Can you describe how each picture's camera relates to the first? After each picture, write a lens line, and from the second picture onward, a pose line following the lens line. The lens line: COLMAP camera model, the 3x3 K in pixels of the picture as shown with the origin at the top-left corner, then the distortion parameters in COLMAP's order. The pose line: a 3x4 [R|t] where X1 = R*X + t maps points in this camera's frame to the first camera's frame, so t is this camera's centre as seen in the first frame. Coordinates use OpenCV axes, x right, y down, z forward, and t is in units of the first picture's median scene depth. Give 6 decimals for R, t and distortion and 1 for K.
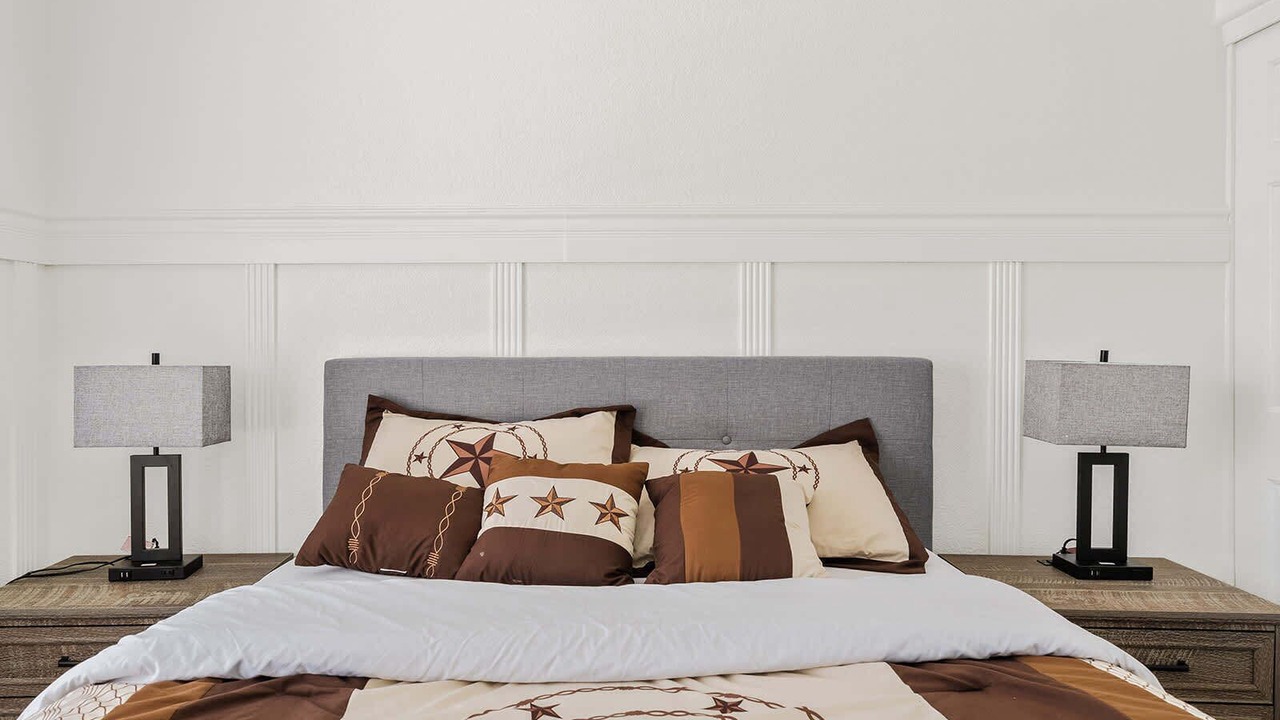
lens RADIAL K [[873.3, 0, 637.7], [0, 873.3, 363.2], [0, 0, 1]] dist [-0.003477, -0.003385]
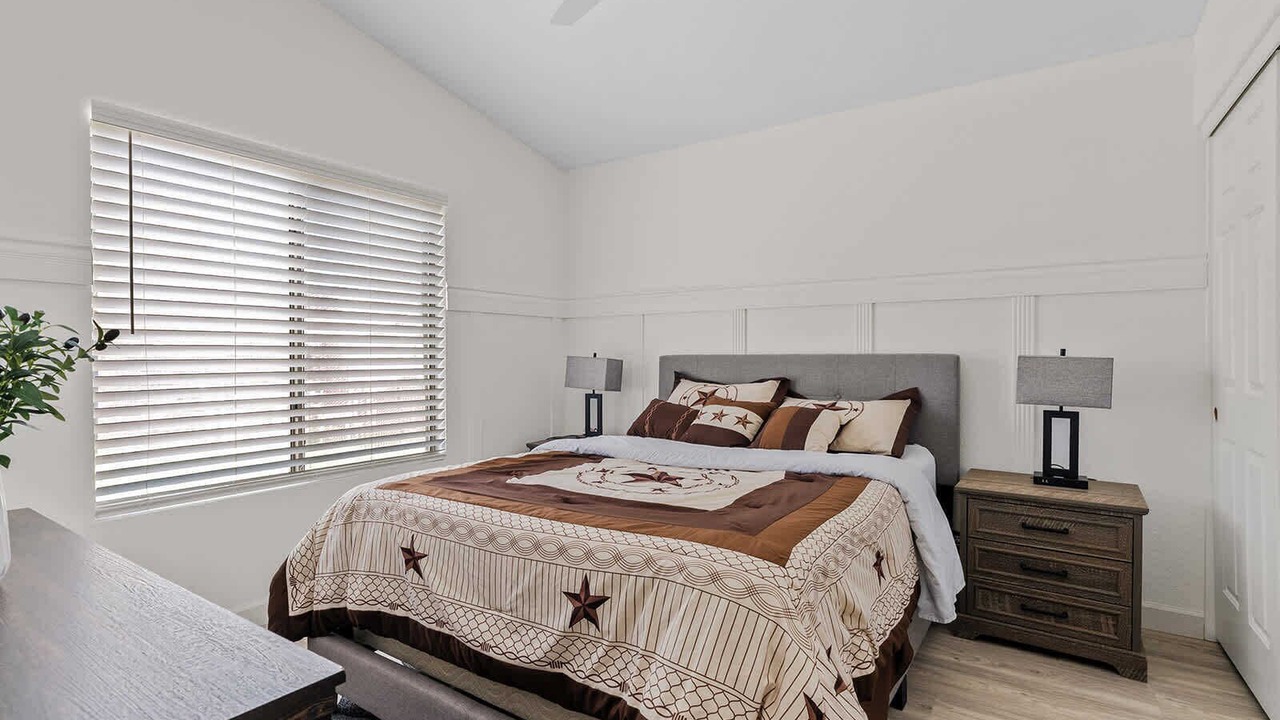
lens RADIAL K [[582.7, 0, 641.6], [0, 582.7, 363.7], [0, 0, 1]] dist [-0.002320, 0.000282]
pose [[0.856525, 0.005254, -0.516079, 0.425313], [-0.004614, 0.999986, 0.002521, 0.014459], [0.516085, 0.000222, 0.856537, -0.358736]]
